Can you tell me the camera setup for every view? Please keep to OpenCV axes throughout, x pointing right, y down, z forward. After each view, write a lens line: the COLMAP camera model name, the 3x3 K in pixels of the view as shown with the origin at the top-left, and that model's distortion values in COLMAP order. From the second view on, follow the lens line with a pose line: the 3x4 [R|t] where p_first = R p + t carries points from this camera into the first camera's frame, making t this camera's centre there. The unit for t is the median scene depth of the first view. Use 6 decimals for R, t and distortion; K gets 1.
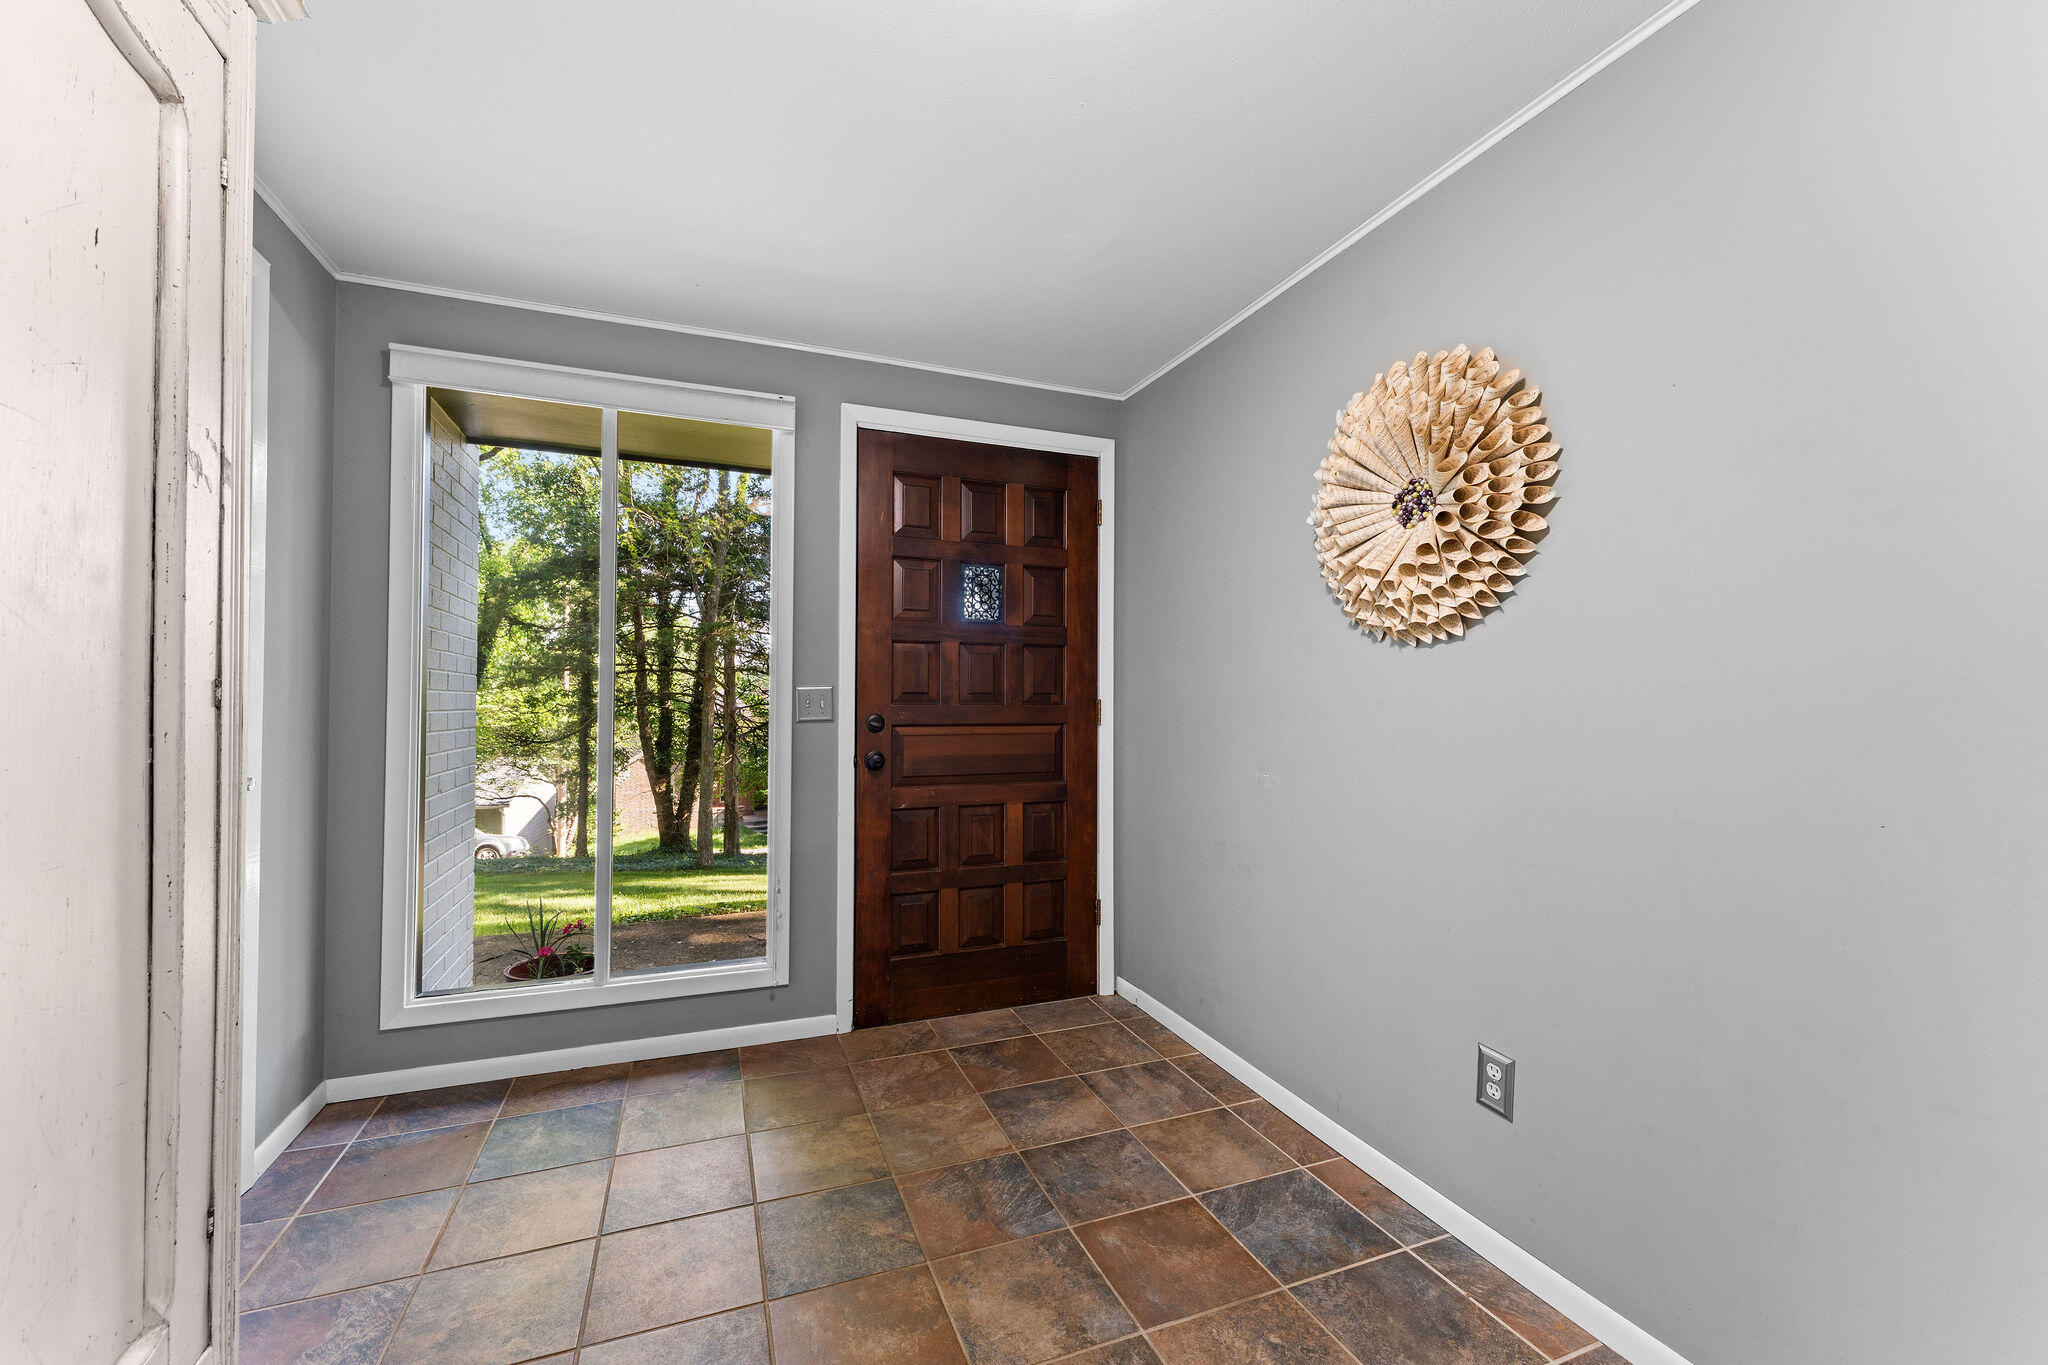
lens RADIAL K [[810.6, 0, 1024.2], [0, 810.6, 689.5], [0, 0, 1]] dist [-0.000568, 0.000228]
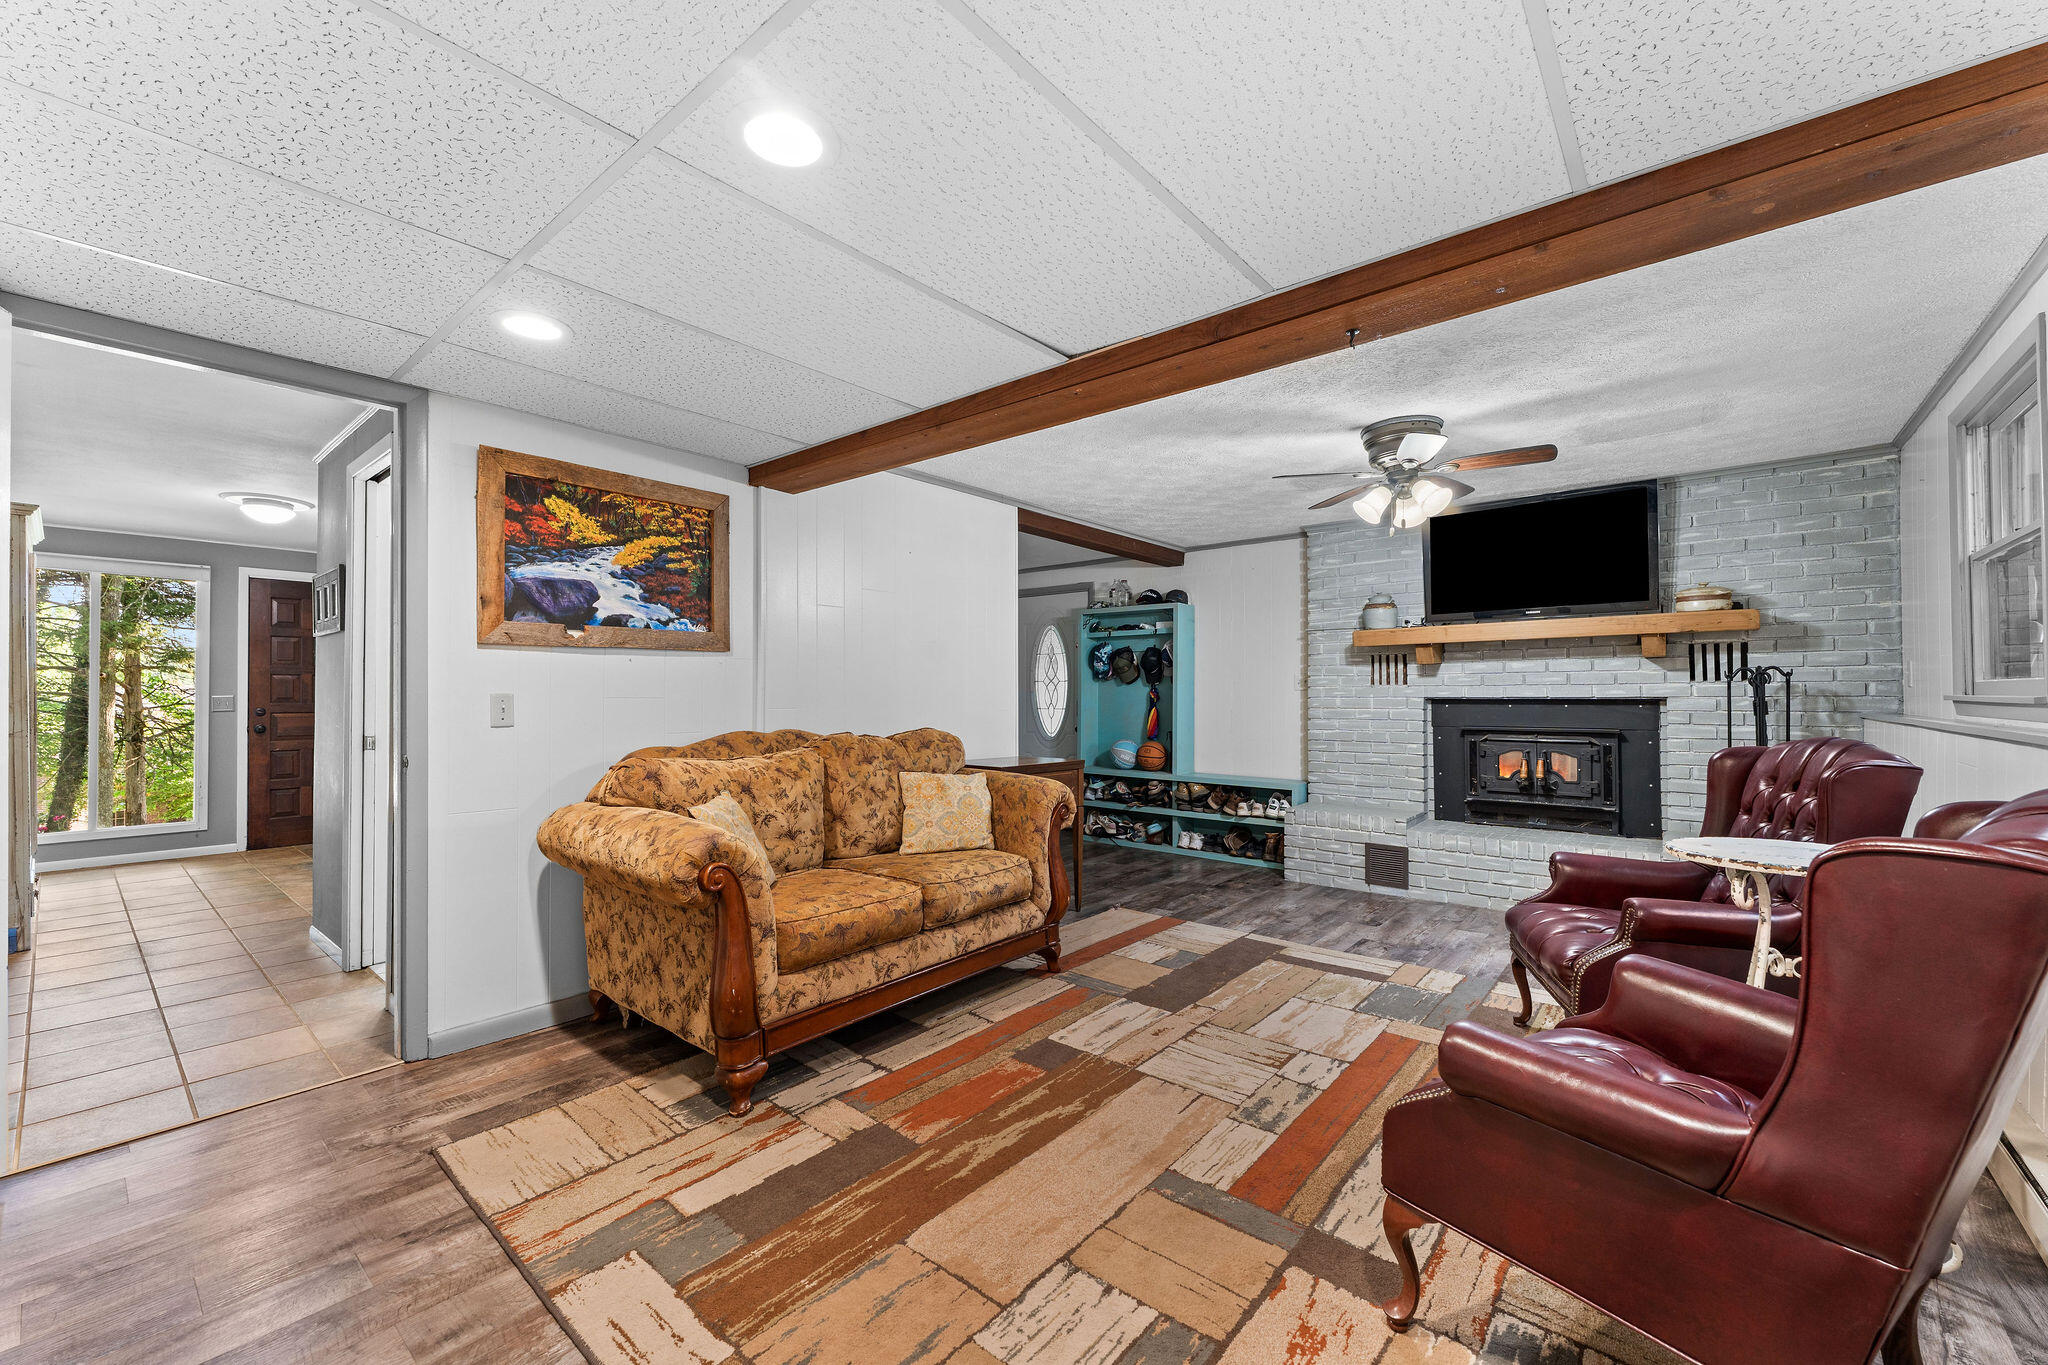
lens RADIAL K [[810.6, 0, 1030.1], [0, 810.6, 692.5], [0, 0, 1]] dist [-0.000568, 0.000228]
pose [[0.877752, 0.001292, 0.479113, 0.581515], [-0.004549, 0.999974, 0.005637, -0.031927], [-0.479094, -0.007127, 0.877735, -1.883756]]
